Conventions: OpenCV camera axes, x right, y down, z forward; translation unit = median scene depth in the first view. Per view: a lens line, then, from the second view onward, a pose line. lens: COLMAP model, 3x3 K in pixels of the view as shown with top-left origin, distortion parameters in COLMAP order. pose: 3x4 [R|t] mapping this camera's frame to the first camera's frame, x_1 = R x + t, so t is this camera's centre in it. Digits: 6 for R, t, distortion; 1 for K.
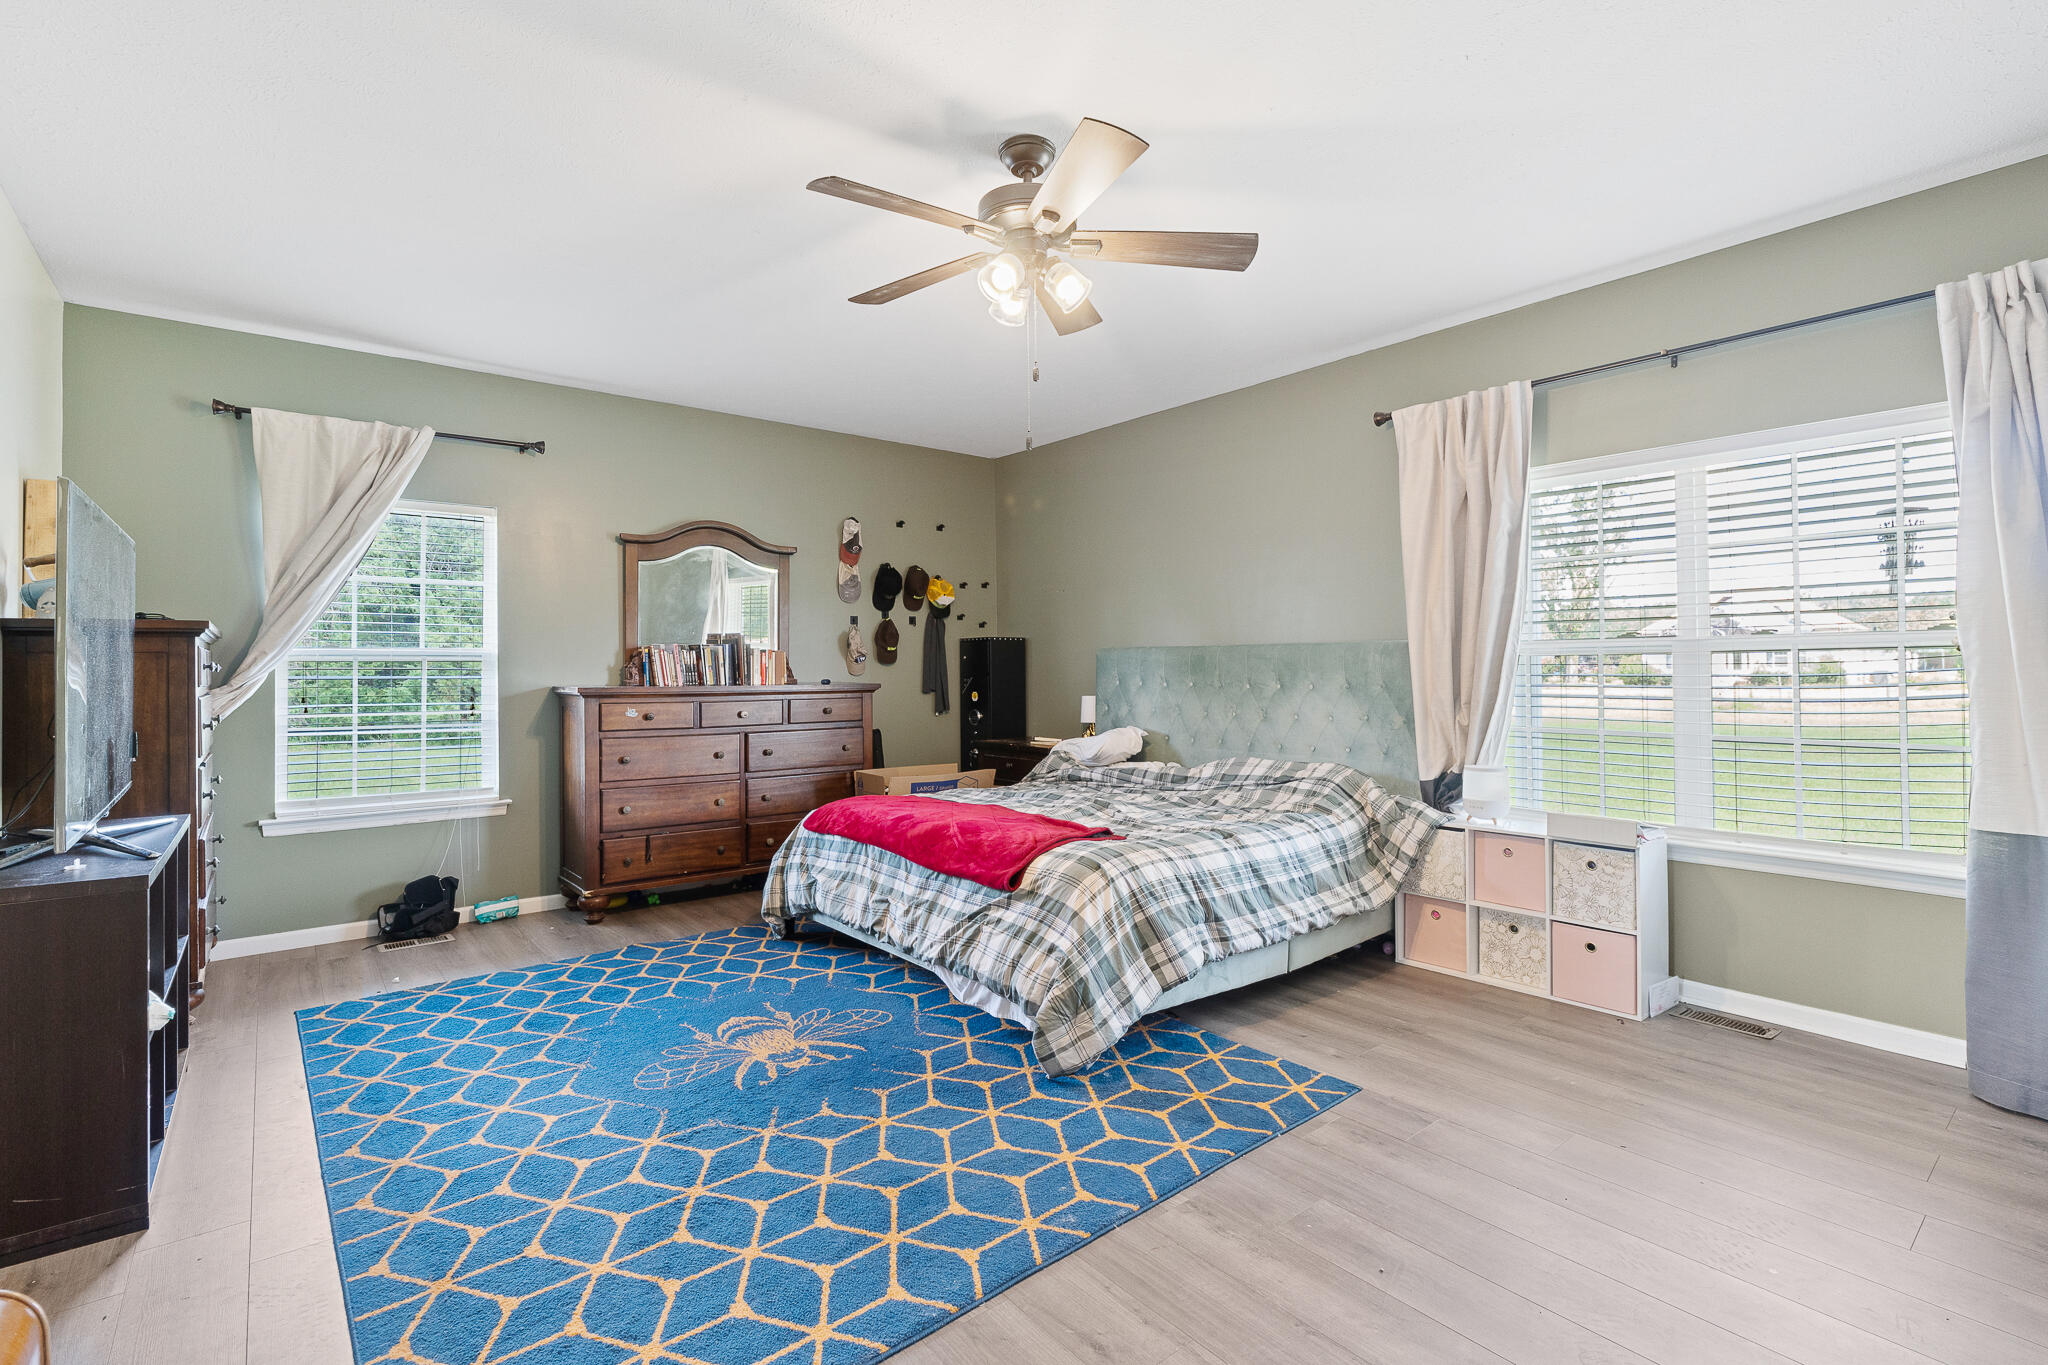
lens RADIAL K [[931.3, 0, 1012.3], [0, 931.3, 669.8], [0, 0, 1]] dist [-0.002808, -0.000048]
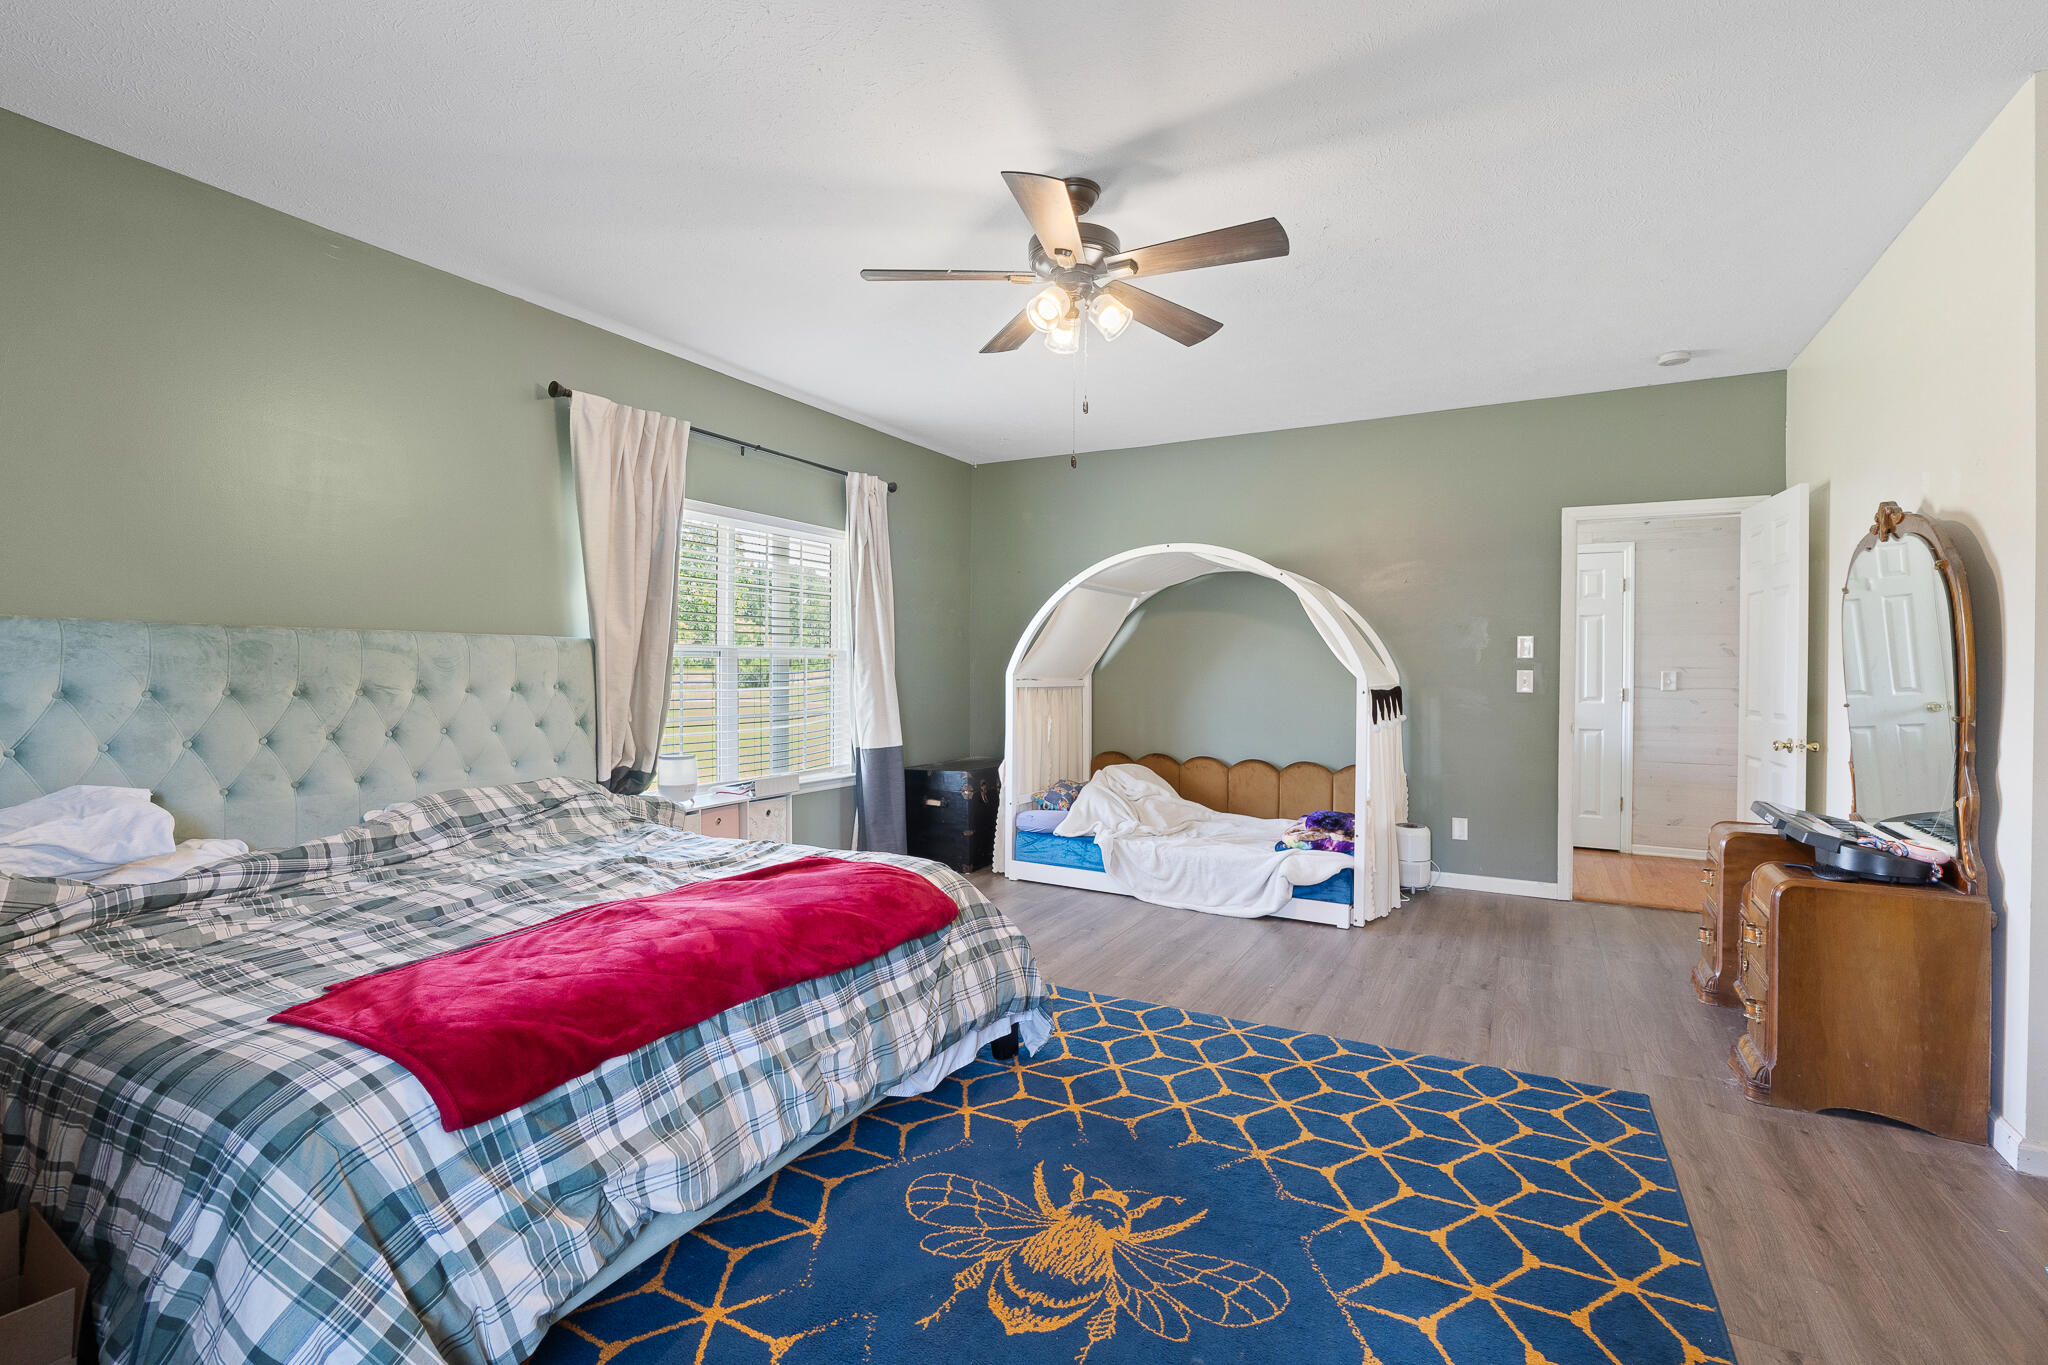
lens RADIAL K [[931.3, 0, 1018.8], [0, 931.3, 668.8], [0, 0, 1]] dist [-0.002808, -0.000048]
pose [[-0.382826, -0.001041, 0.923820, -0.792929], [-0.004028, 0.999992, -0.000542, -0.000533], [-0.923812, -0.003929, -0.382827, 1.206433]]
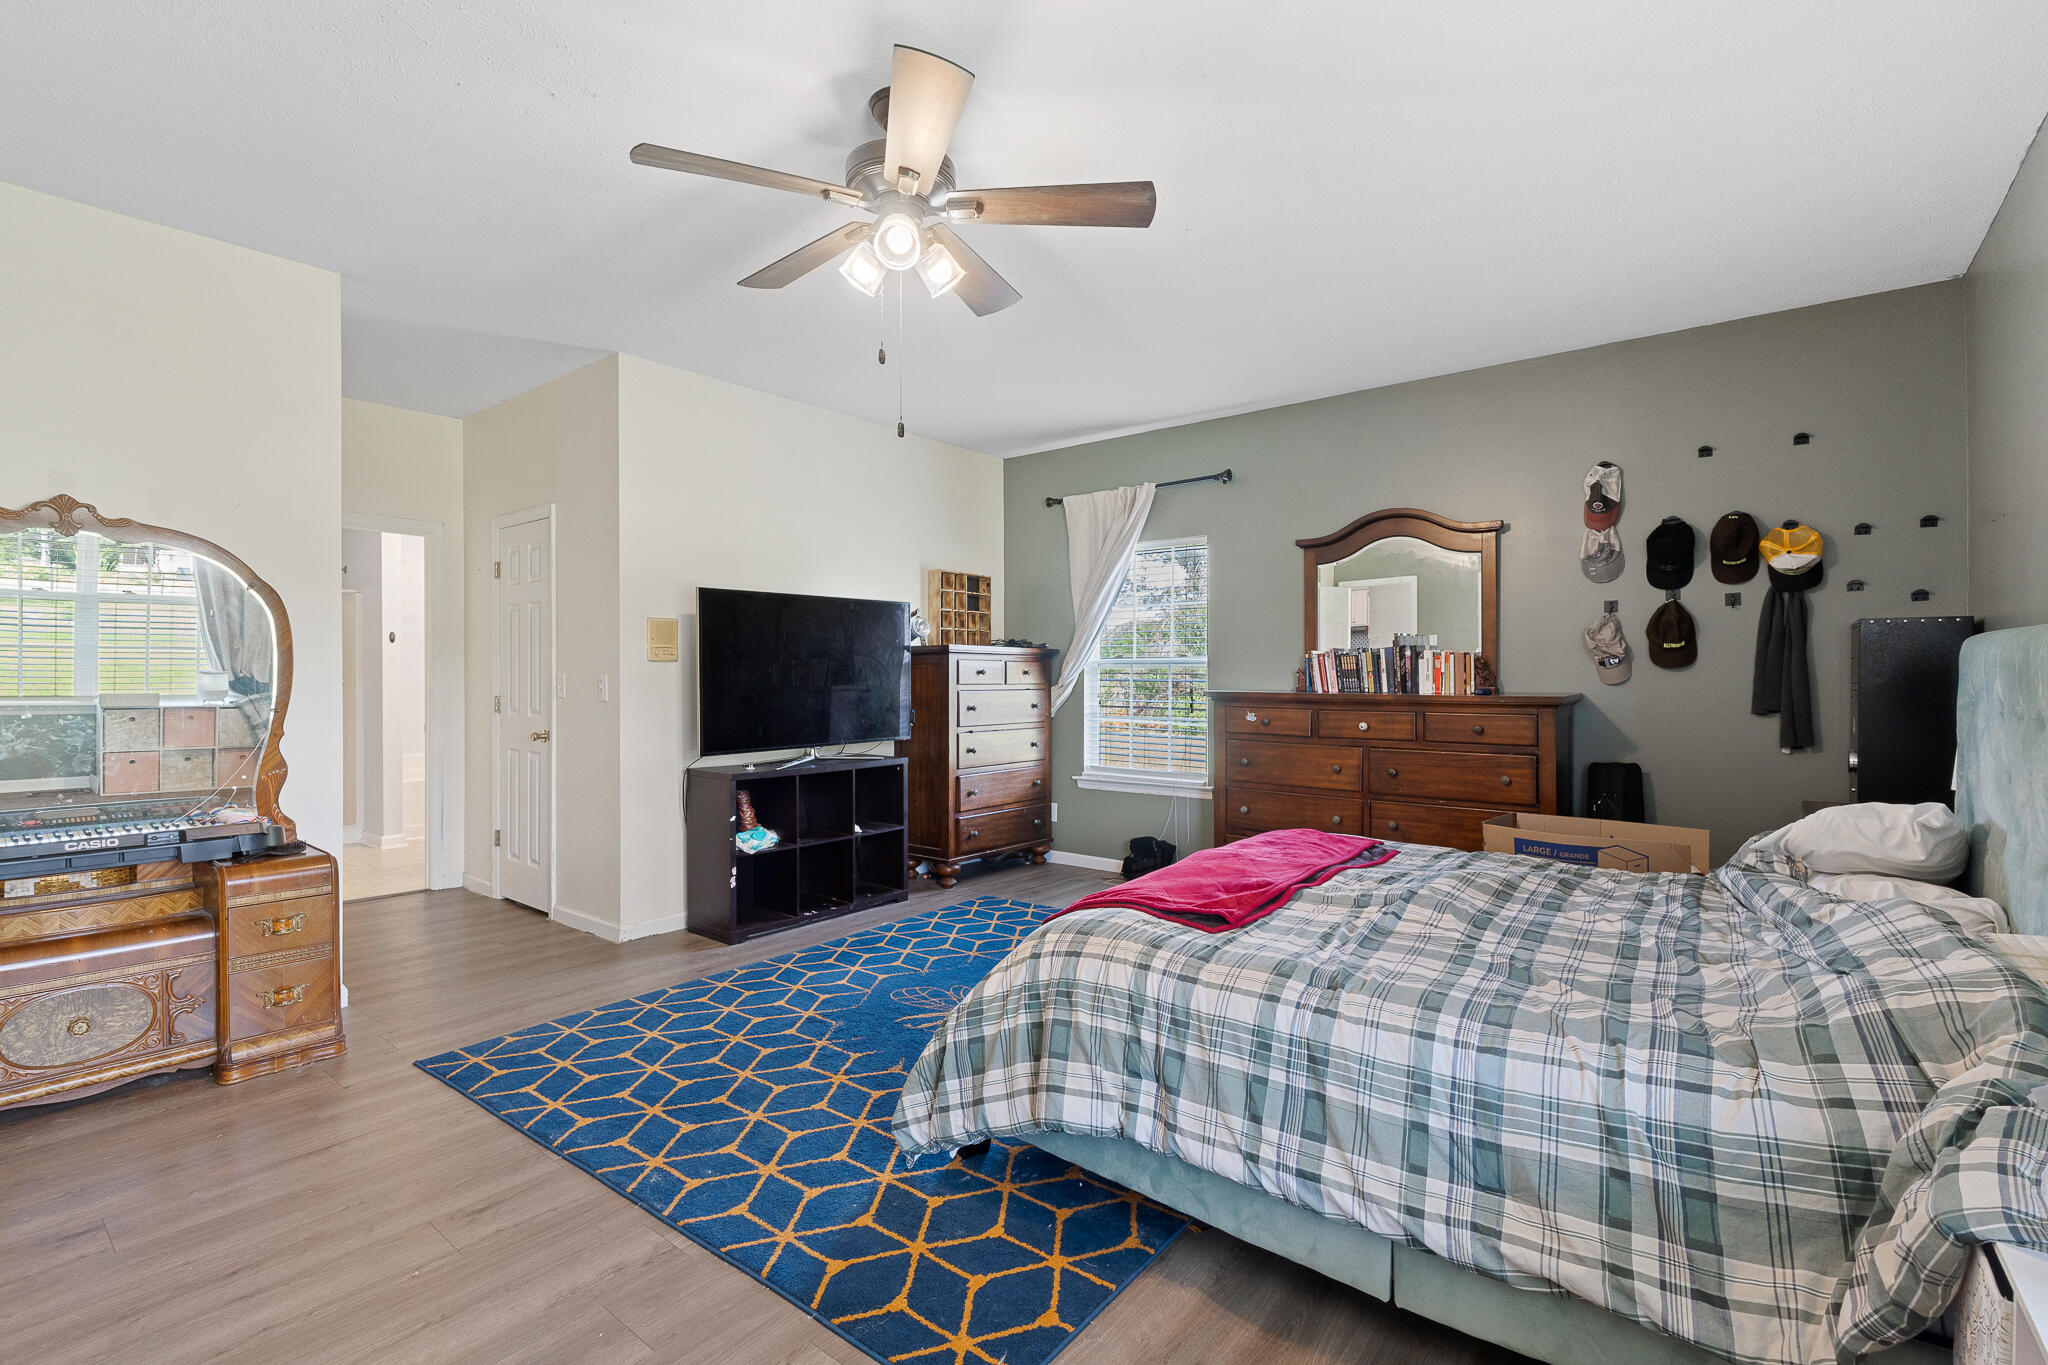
lens RADIAL K [[931.3, 0, 1017.8], [0, 931.3, 681.4], [0, 0, 1]] dist [-0.002808, -0.000048]
pose [[0.216737, 0.013825, -0.976132, 0.770727], [-0.003494, 0.999904, 0.013386, -0.008370], [0.976224, 0.000509, 0.216764, 0.745619]]
